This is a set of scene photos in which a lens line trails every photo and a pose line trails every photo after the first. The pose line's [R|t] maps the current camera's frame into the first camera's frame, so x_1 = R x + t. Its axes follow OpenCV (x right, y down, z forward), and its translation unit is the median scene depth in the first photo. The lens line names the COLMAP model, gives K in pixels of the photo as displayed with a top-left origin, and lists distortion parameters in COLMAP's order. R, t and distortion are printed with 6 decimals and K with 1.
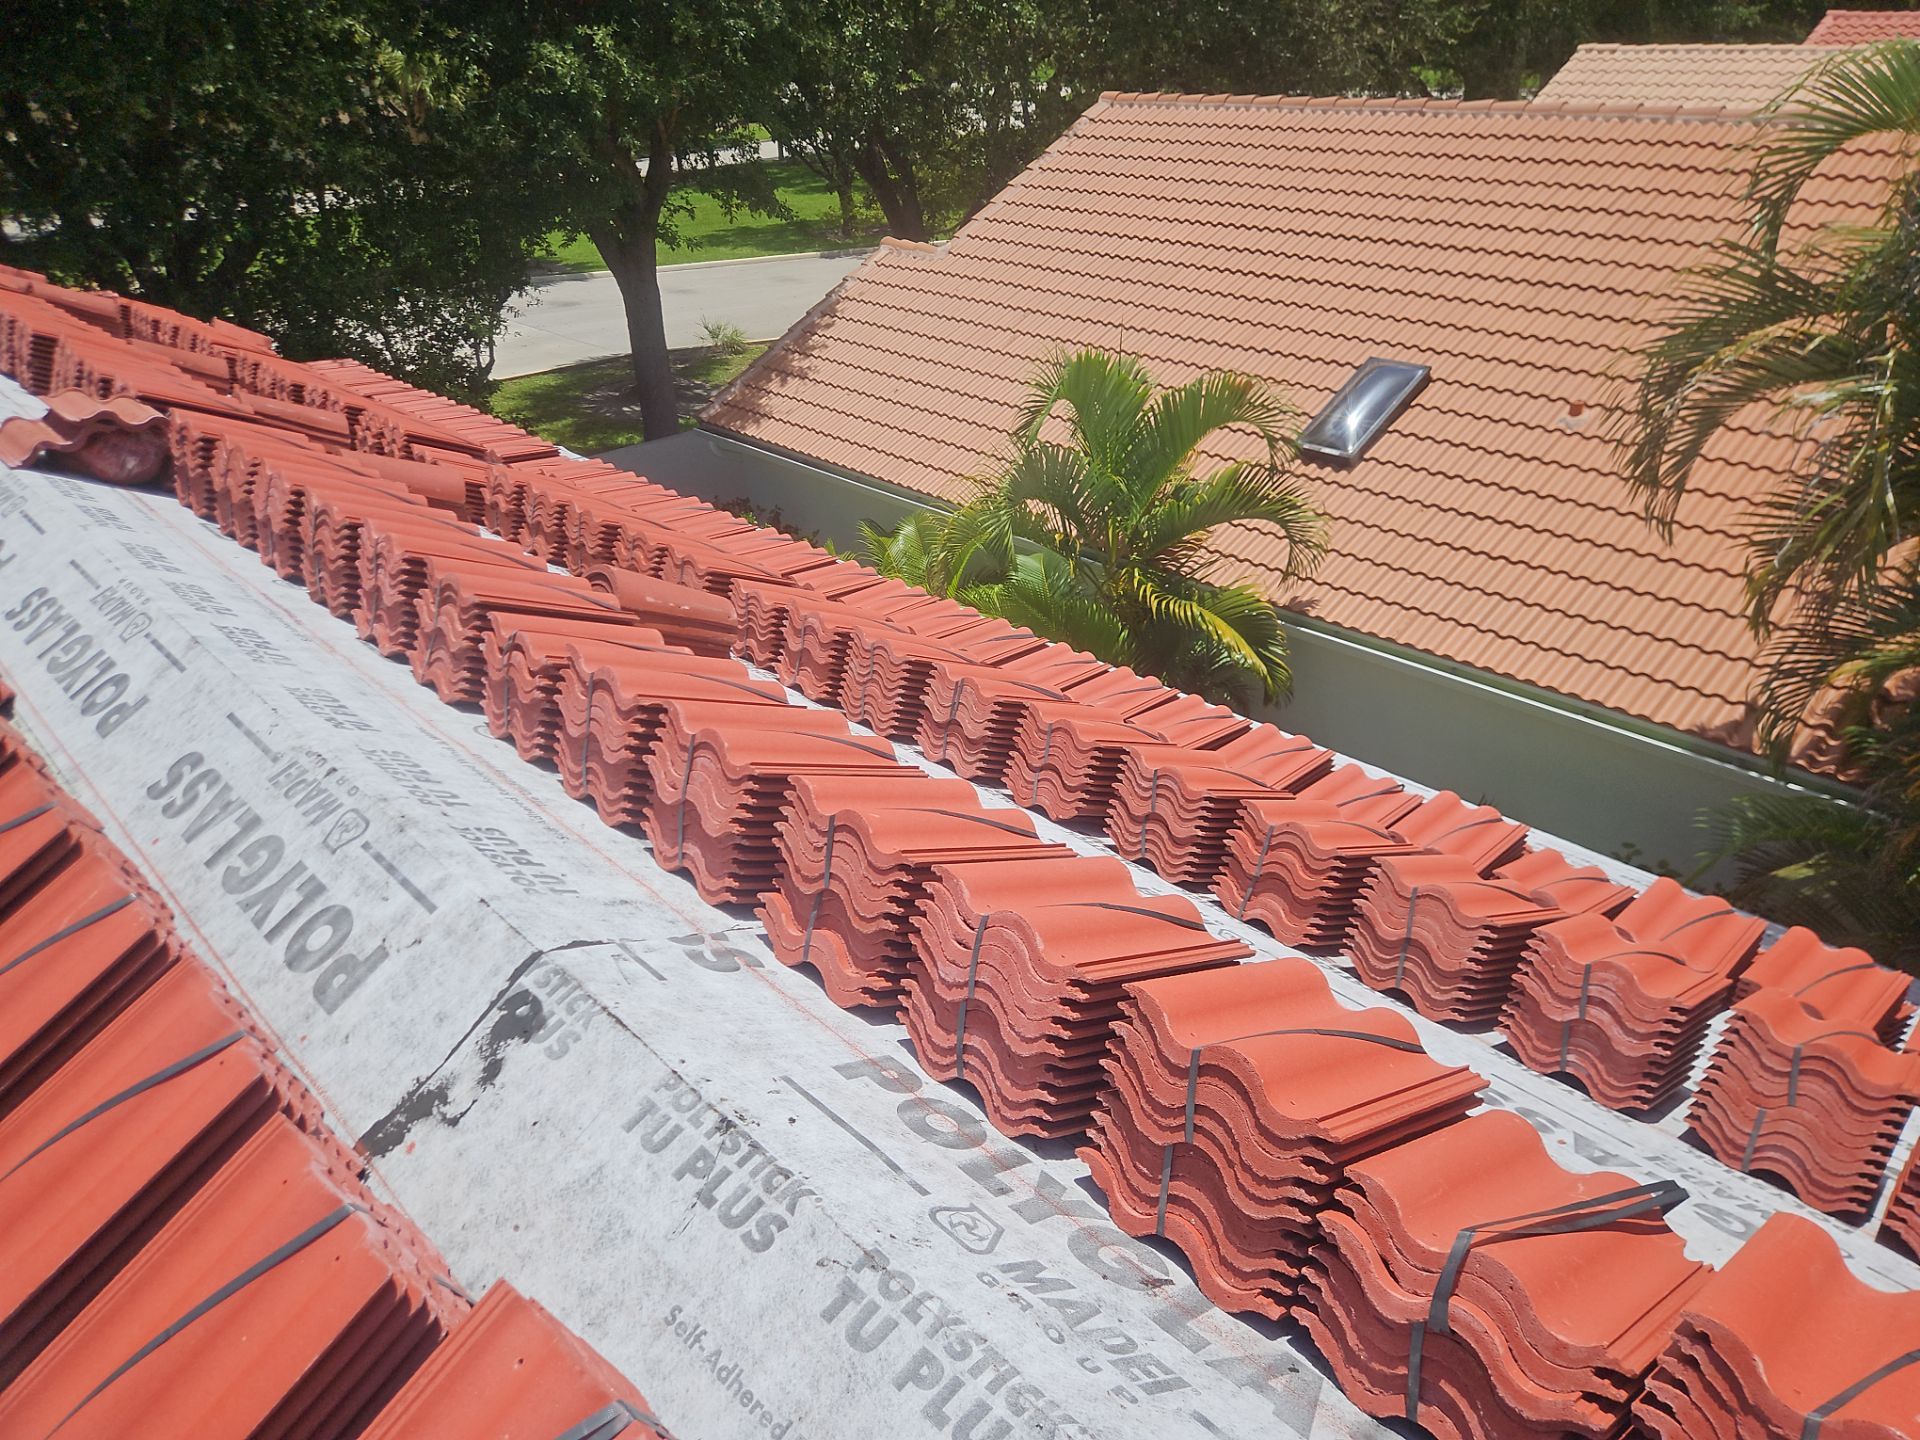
lens RADIAL K [[1277.8, 0, 972.0], [0, 1277.8, 732.6], [0, 0, 1]] dist [0.067373, -0.075944]
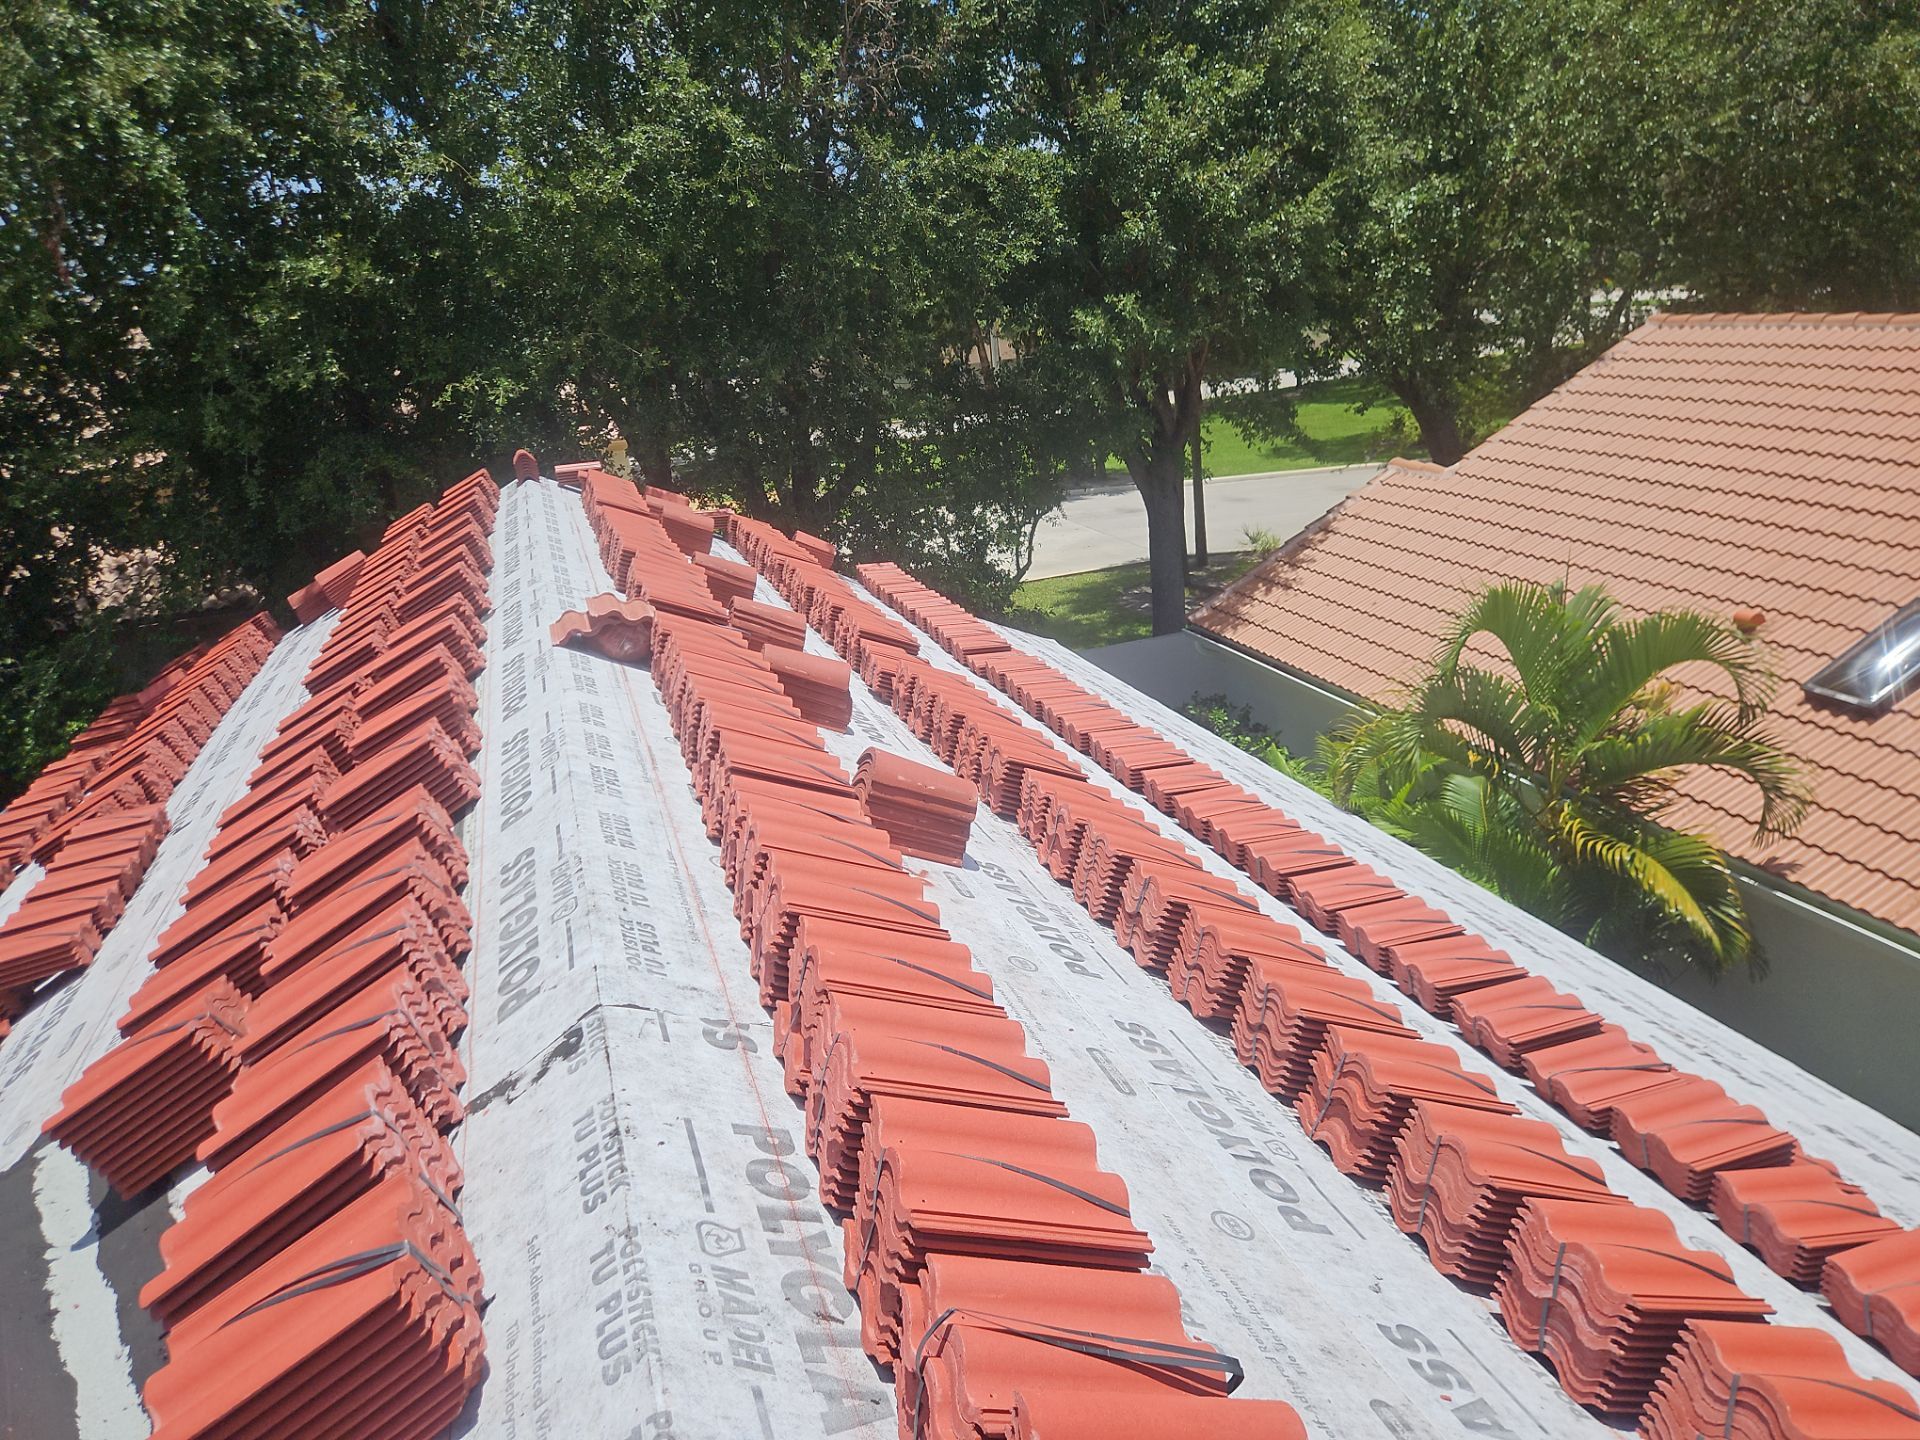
lens RADIAL K [[1277.8, 0, 972.0], [0, 1277.8, 732.6], [0, 0, 1]] dist [0.067373, -0.075944]
pose [[0.901252, 0.092830, -0.423235, 0.124820], [-0.152601, 0.982201, -0.109522, -0.007636], [0.405534, 0.163293, 0.899376, -0.039453]]
